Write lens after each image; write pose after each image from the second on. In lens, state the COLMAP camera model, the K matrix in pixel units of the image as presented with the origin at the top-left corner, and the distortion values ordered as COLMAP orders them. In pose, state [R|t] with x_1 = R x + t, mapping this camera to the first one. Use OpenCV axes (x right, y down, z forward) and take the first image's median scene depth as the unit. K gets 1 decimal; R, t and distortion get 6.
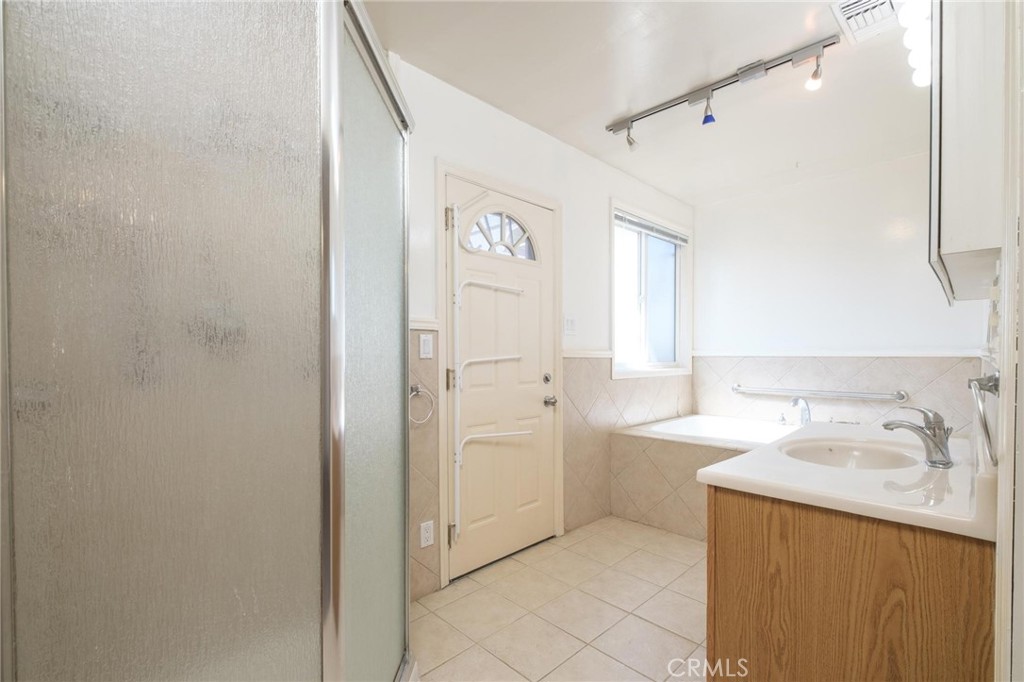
lens RADIAL K [[451.1, 0, 514.2], [0, 451.1, 363.4], [0, 0, 1]] dist [-0.000092, -0.000098]
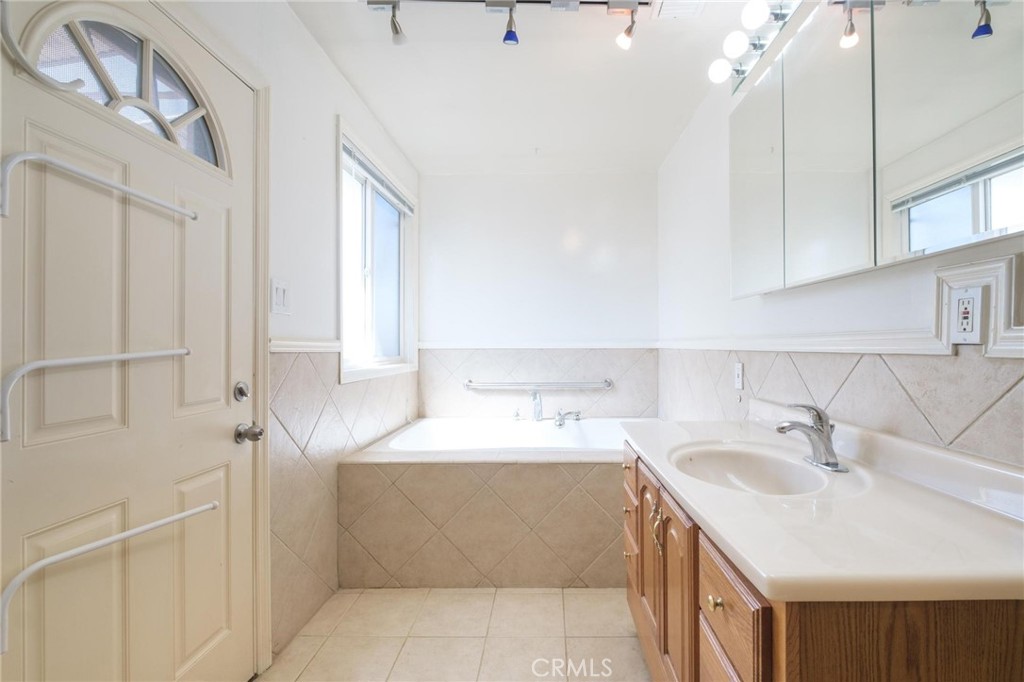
lens RADIAL K [[444.2, 0, 528.7], [0, 444.2, 341.7], [0, 0, 1]] dist [-0.001526, -0.000270]
pose [[0.708782, 0.006001, 0.705402, -0.056732], [0.017169, 0.999521, -0.025753, -0.006283], [-0.705219, 0.030364, 0.708339, 0.363238]]
